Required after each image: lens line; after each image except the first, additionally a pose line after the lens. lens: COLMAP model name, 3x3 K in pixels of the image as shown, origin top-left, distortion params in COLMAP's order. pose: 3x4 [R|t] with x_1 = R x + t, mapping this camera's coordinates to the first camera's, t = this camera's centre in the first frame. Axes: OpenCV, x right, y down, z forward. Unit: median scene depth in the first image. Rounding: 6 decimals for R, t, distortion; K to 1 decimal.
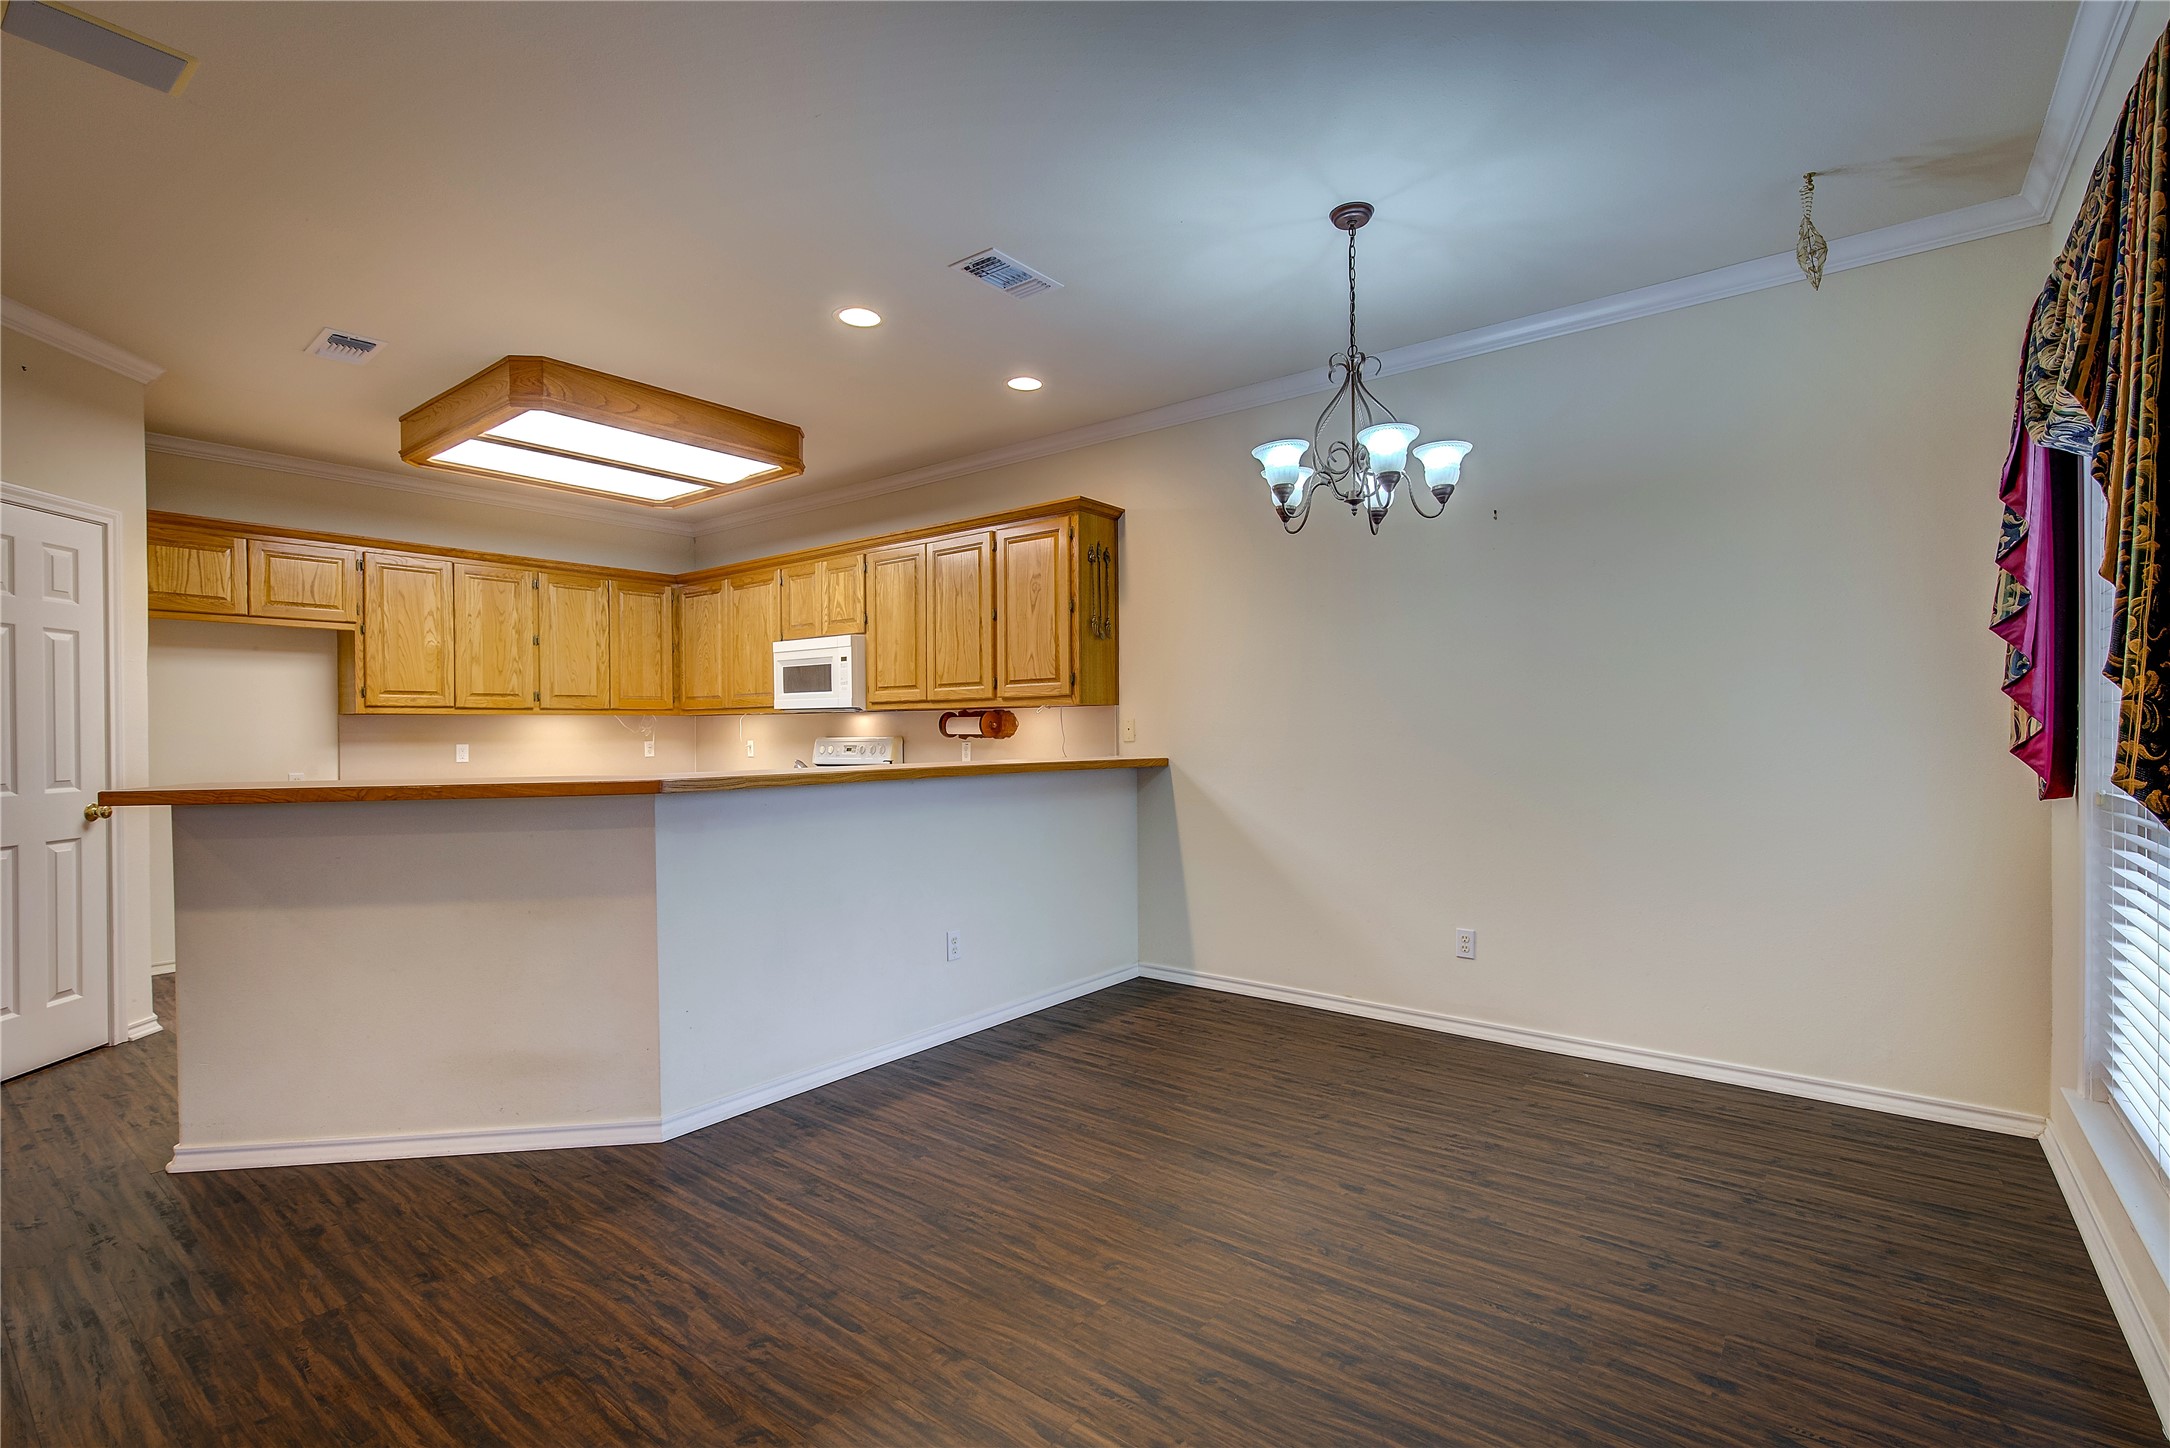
lens RADIAL K [[998.3, 0, 1090.8], [0, 998.3, 732.9], [0, 0, 1]] dist [-0.000622, 0.000994]
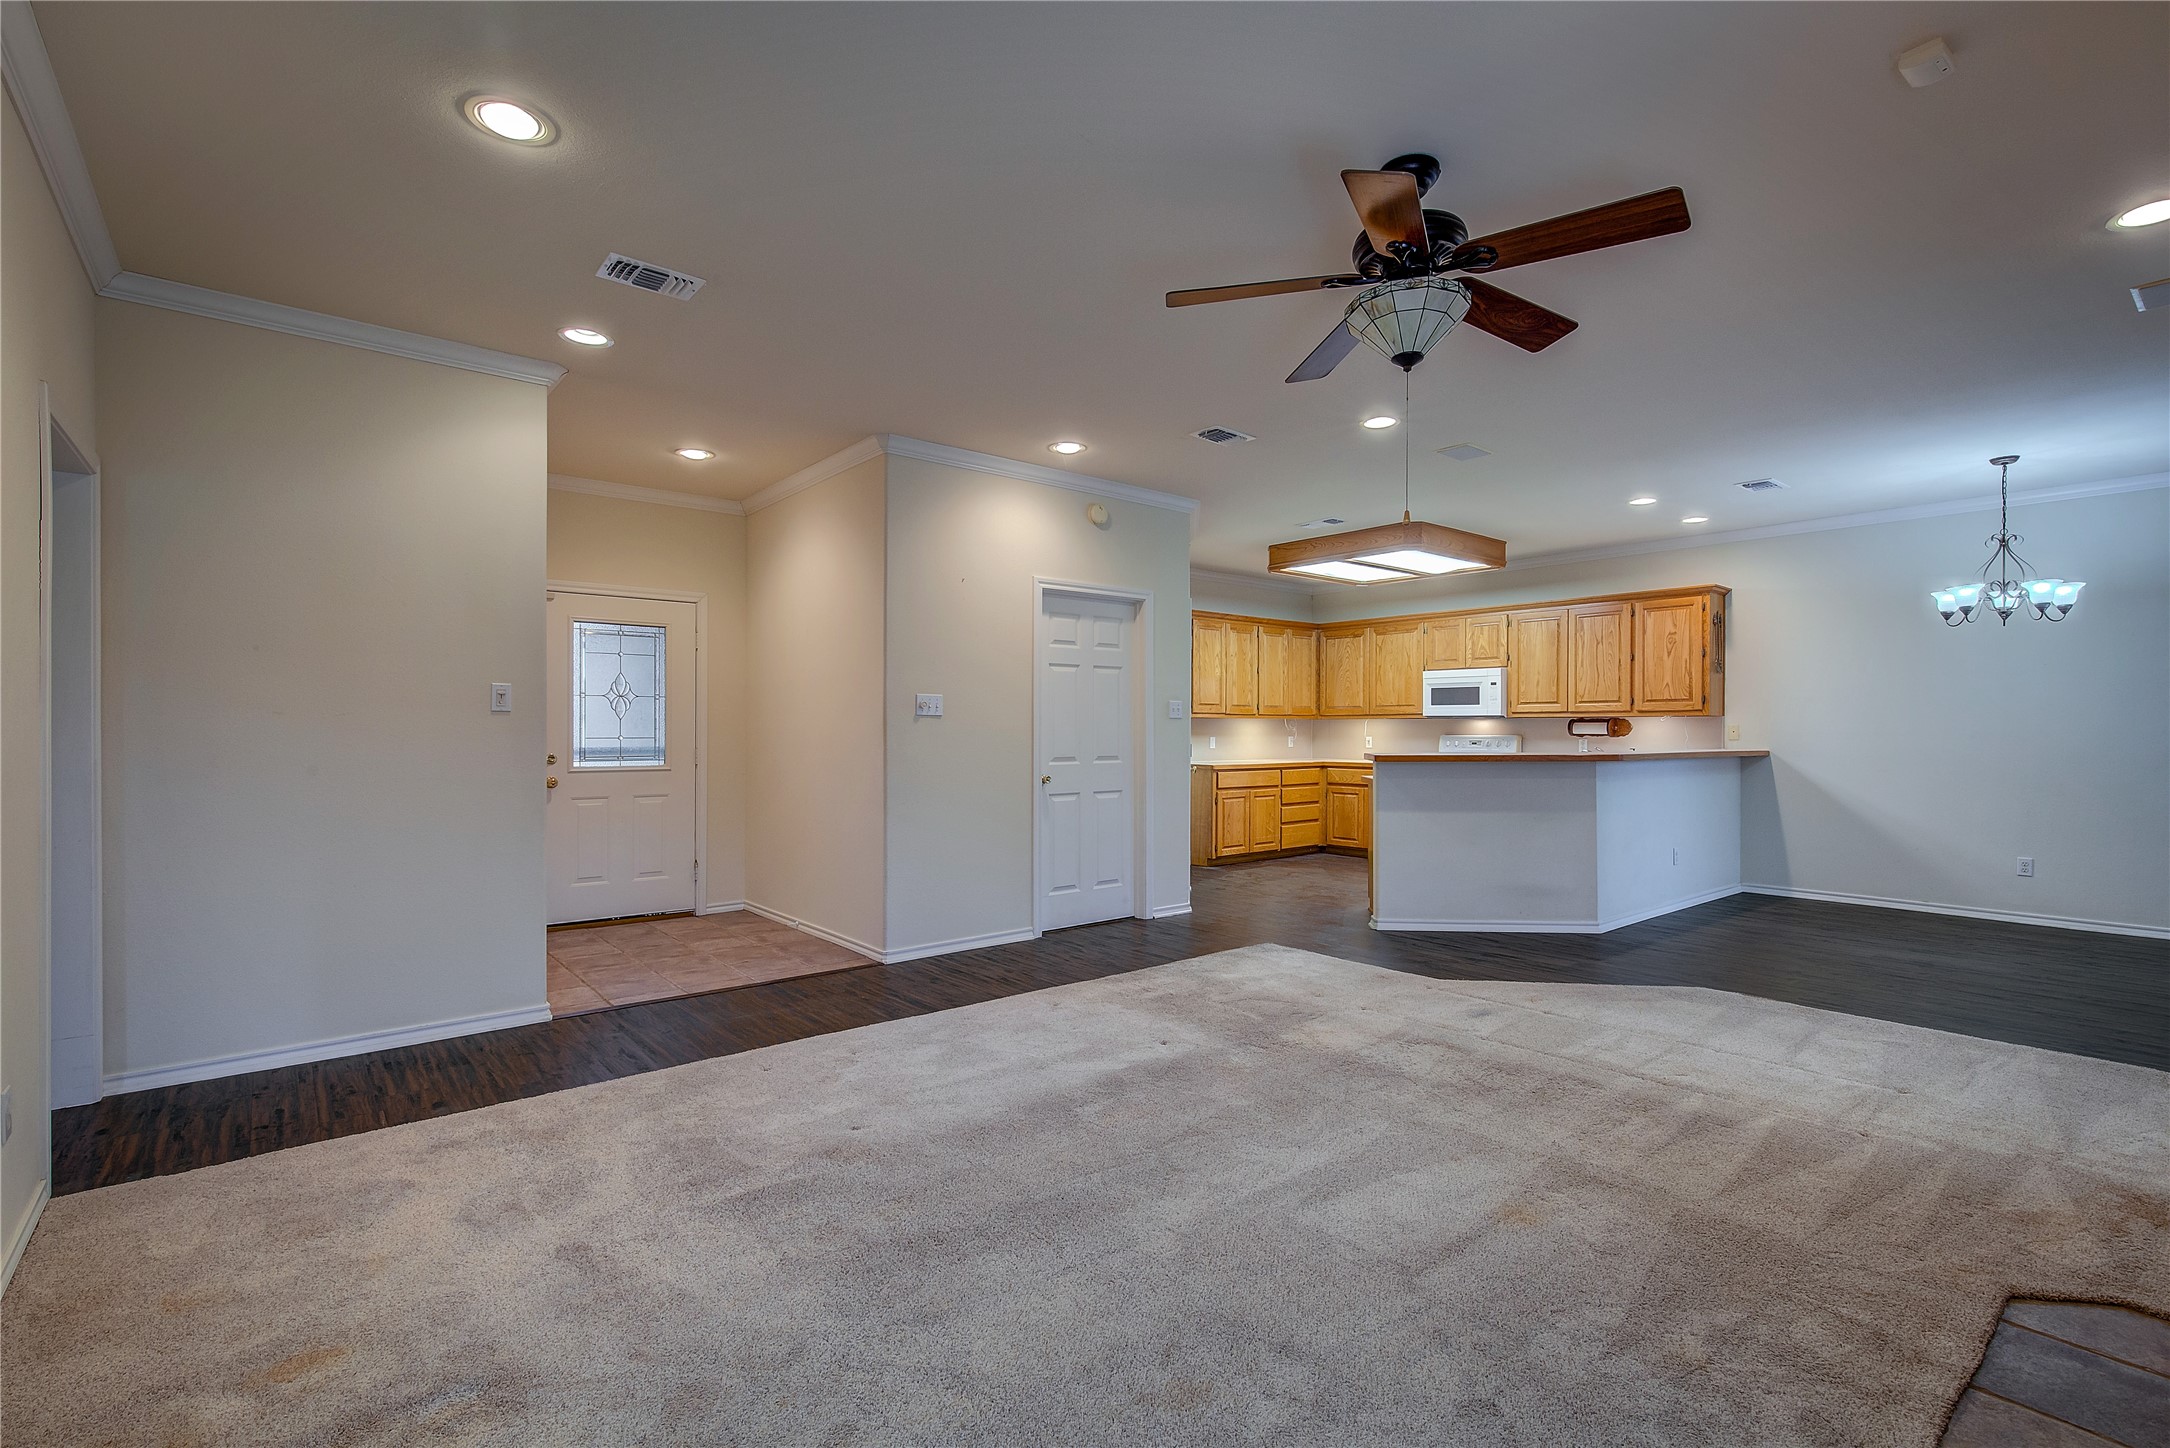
lens RADIAL K [[998.3, 0, 1111.8], [0, 998.3, 725.6], [0, 0, 1]] dist [-0.000622, 0.000994]
pose [[0.978918, 0.007657, -0.204108, -0.614688], [-0.009284, 0.999932, -0.007015, 0.007216], [0.204040, 0.008762, 0.978923, -0.737216]]
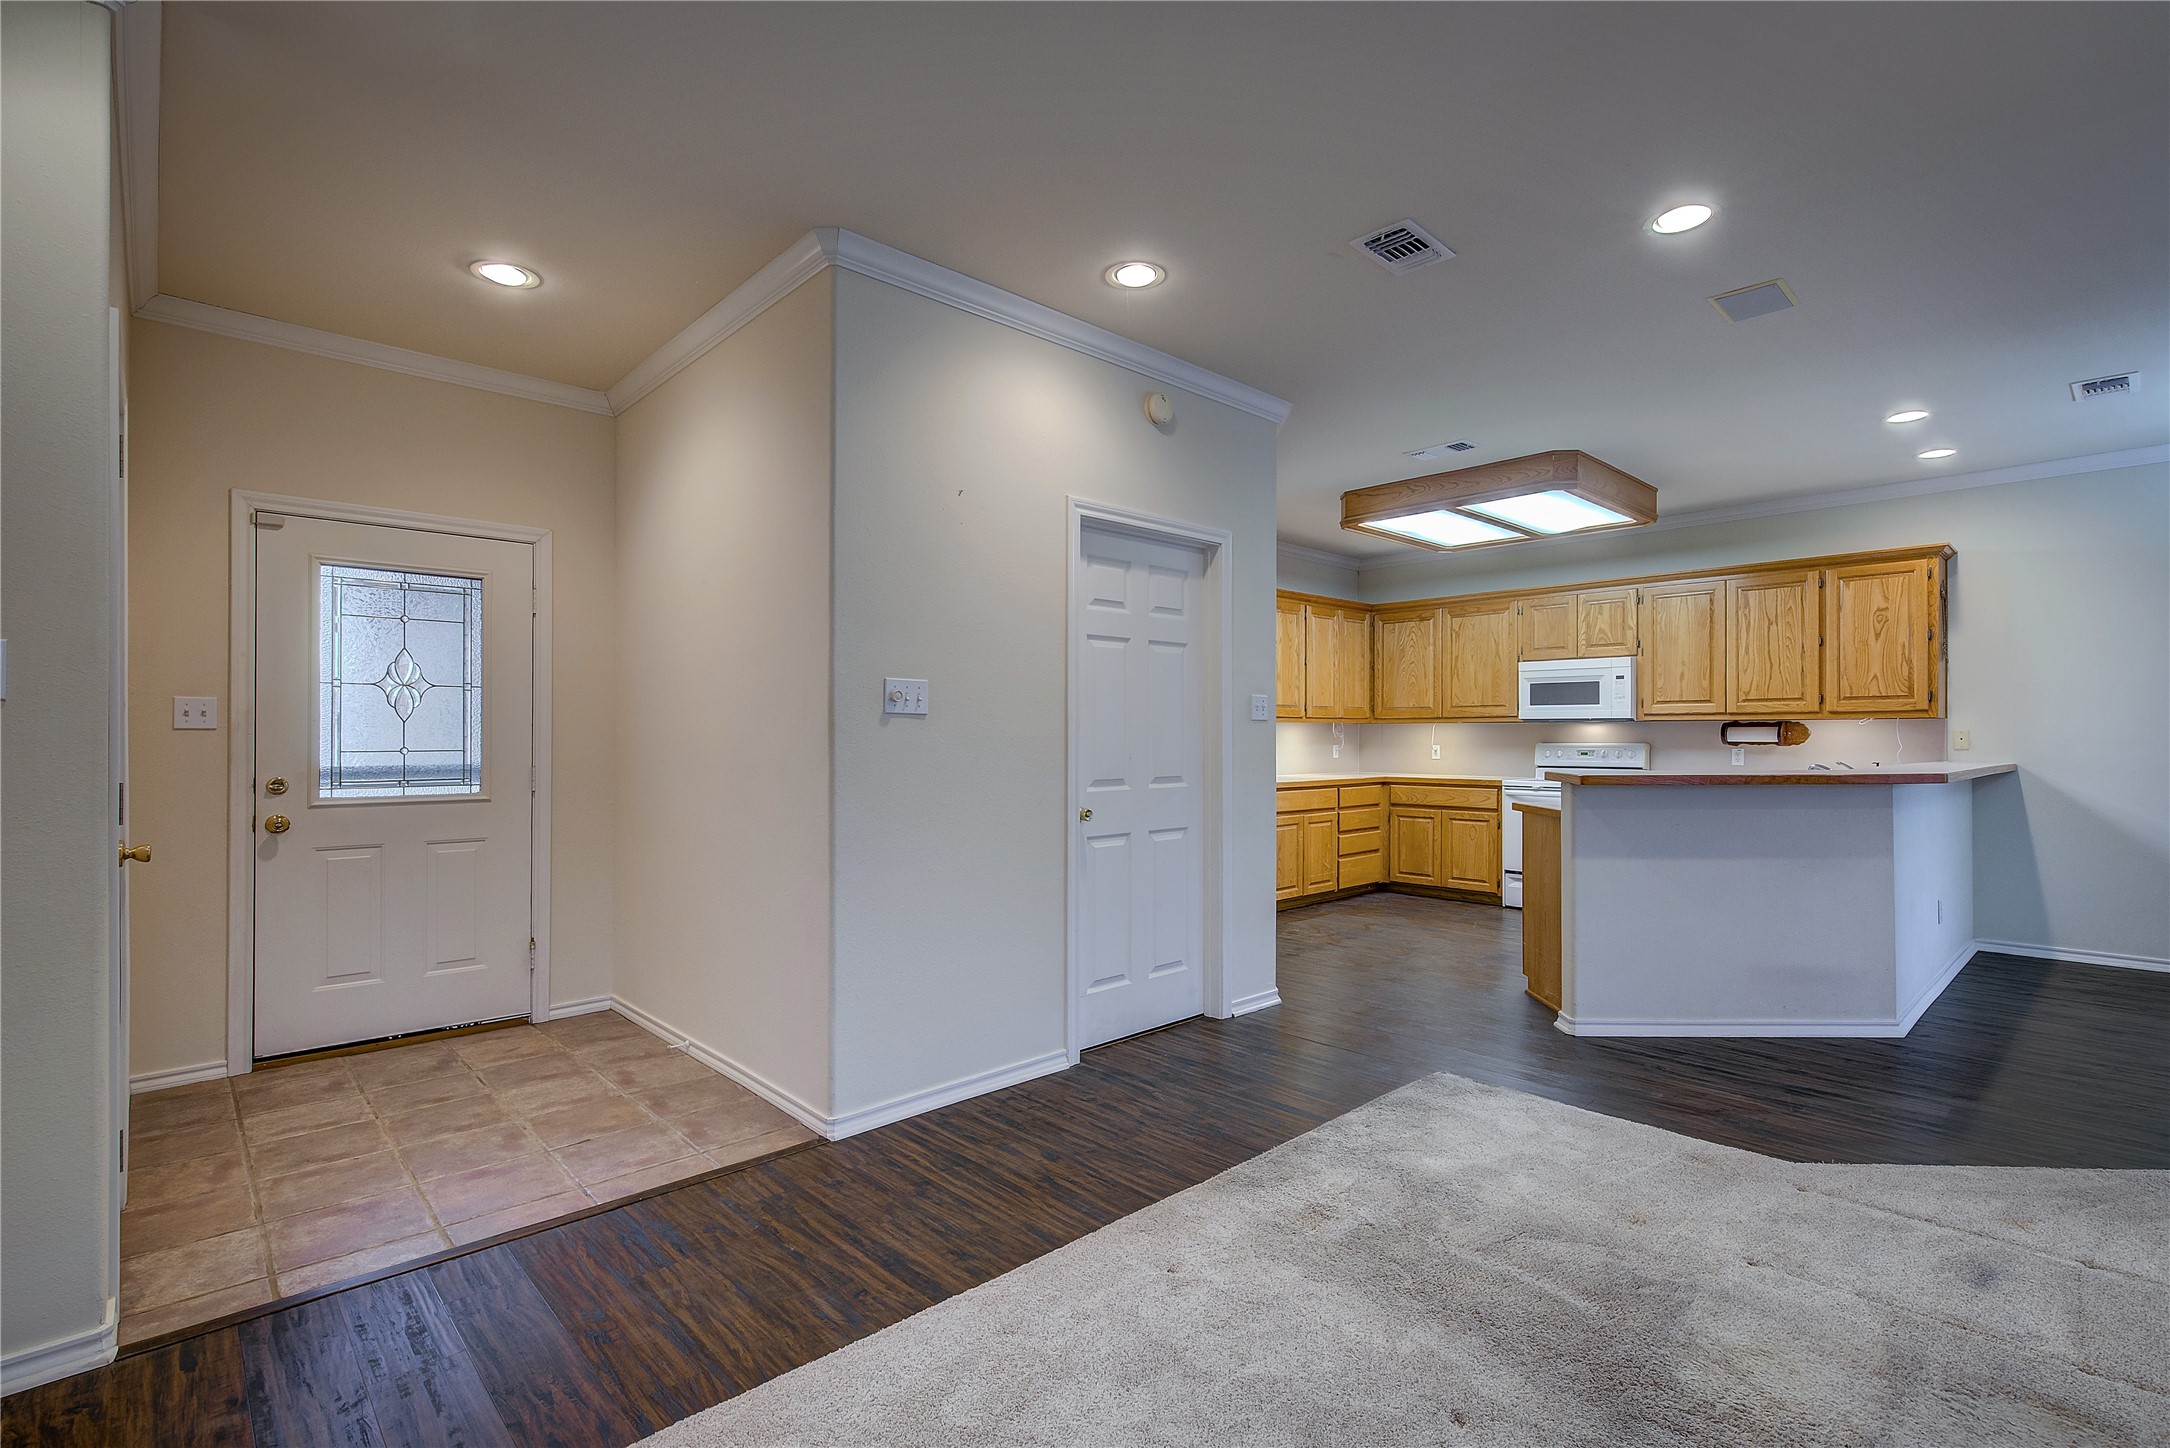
lens RADIAL K [[998.3, 0, 1119.1], [0, 998.3, 731.3], [0, 0, 1]] dist [-0.000622, 0.000994]
pose [[0.990104, 0.007039, -0.140160, -0.813883], [-0.008301, 0.999930, -0.008424, 0.006042], [0.140090, 0.009504, 0.990093, -0.314073]]
